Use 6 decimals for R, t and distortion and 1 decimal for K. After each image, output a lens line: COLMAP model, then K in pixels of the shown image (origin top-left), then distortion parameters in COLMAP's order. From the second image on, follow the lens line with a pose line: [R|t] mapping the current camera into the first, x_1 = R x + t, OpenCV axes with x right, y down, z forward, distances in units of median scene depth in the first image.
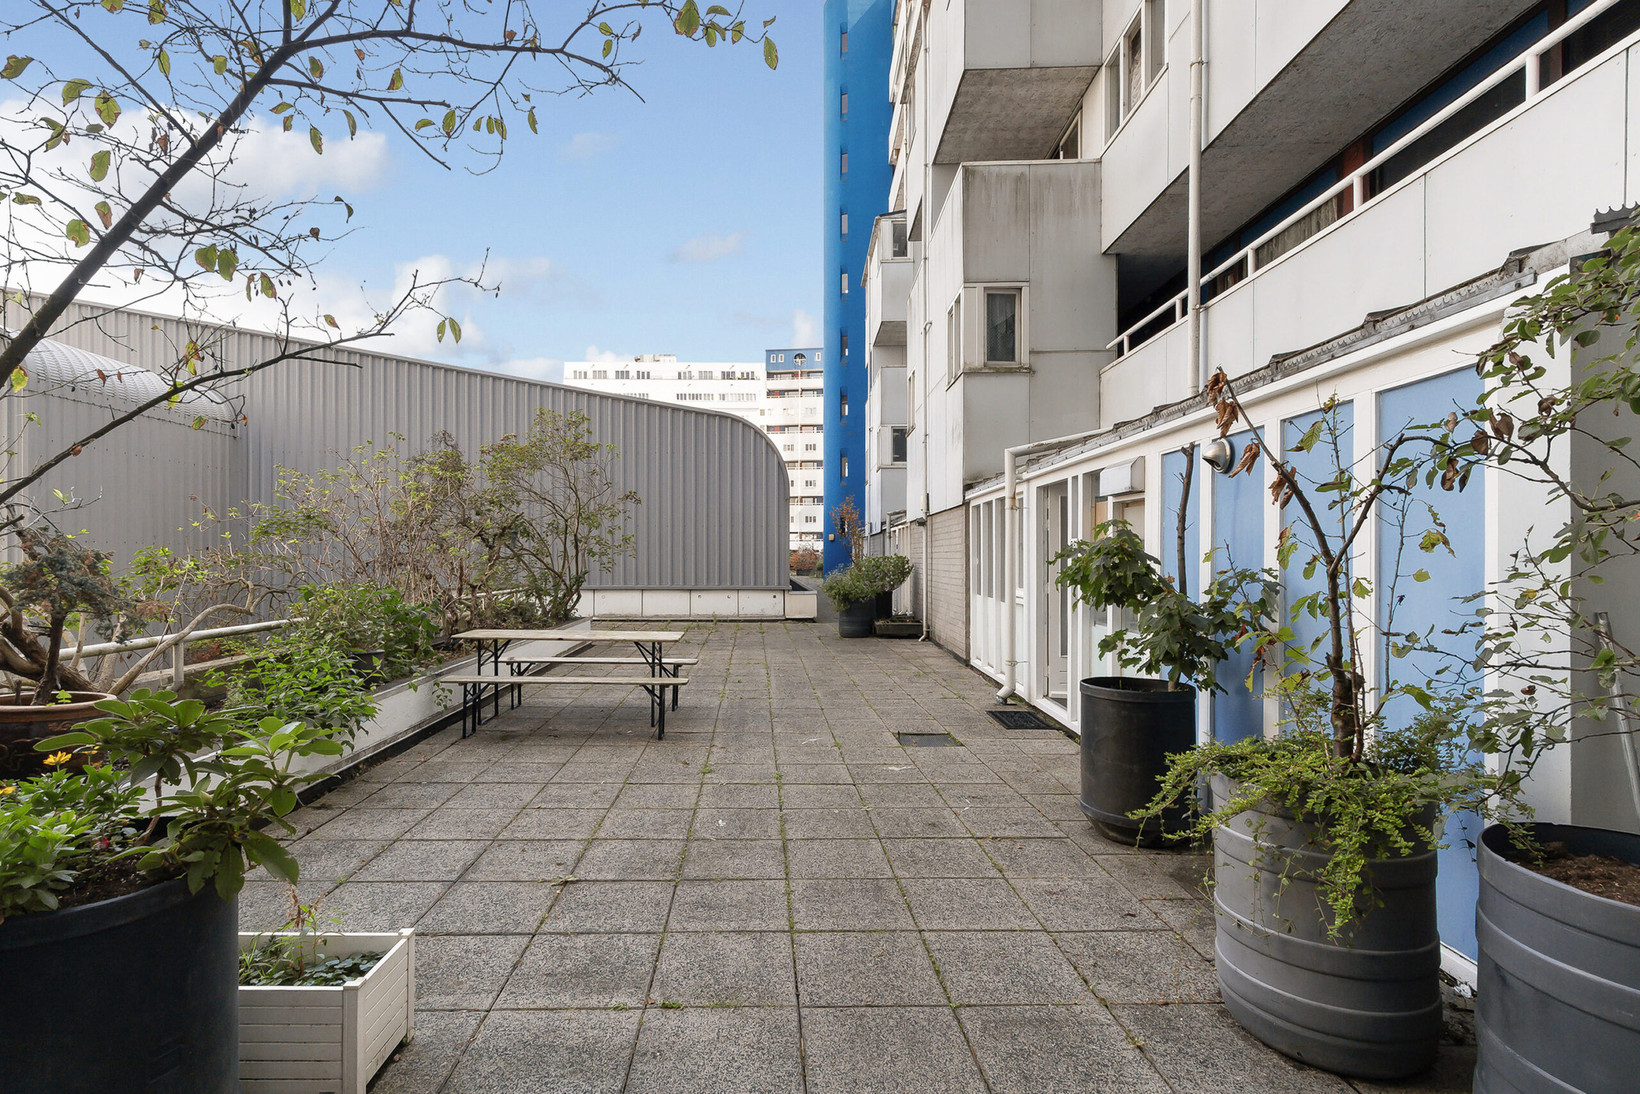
lens RADIAL K [[750.2, 0, 814.2], [0, 750.2, 540.7], [0, 0, 1]] dist [0.001738, -0.000433]
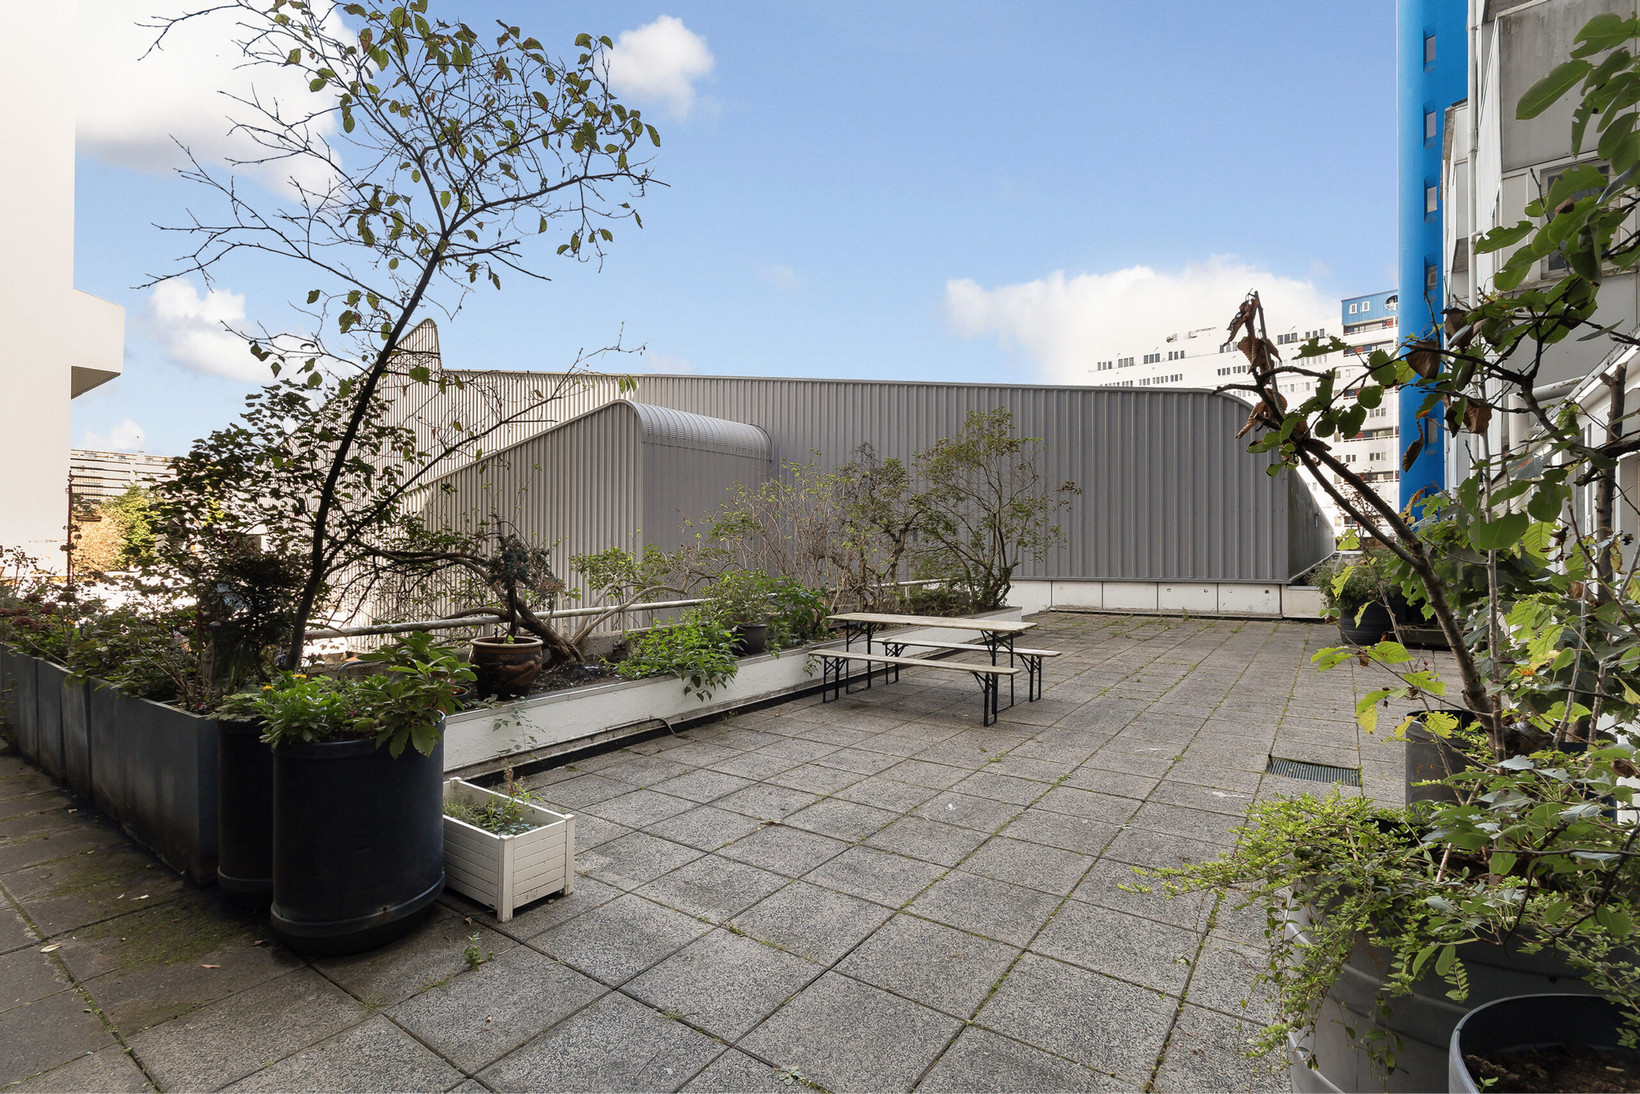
lens RADIAL K [[735.0, 0, 822.6], [0, 735.0, 526.7], [0, 0, 1]] dist [0.000569, 0.000074]
pose [[0.807849, -0.027297, -0.588756, 0.299971], [0.022540, 0.999627, -0.015419, 0.002415], [0.588958, -0.000815, 0.808163, 0.071365]]
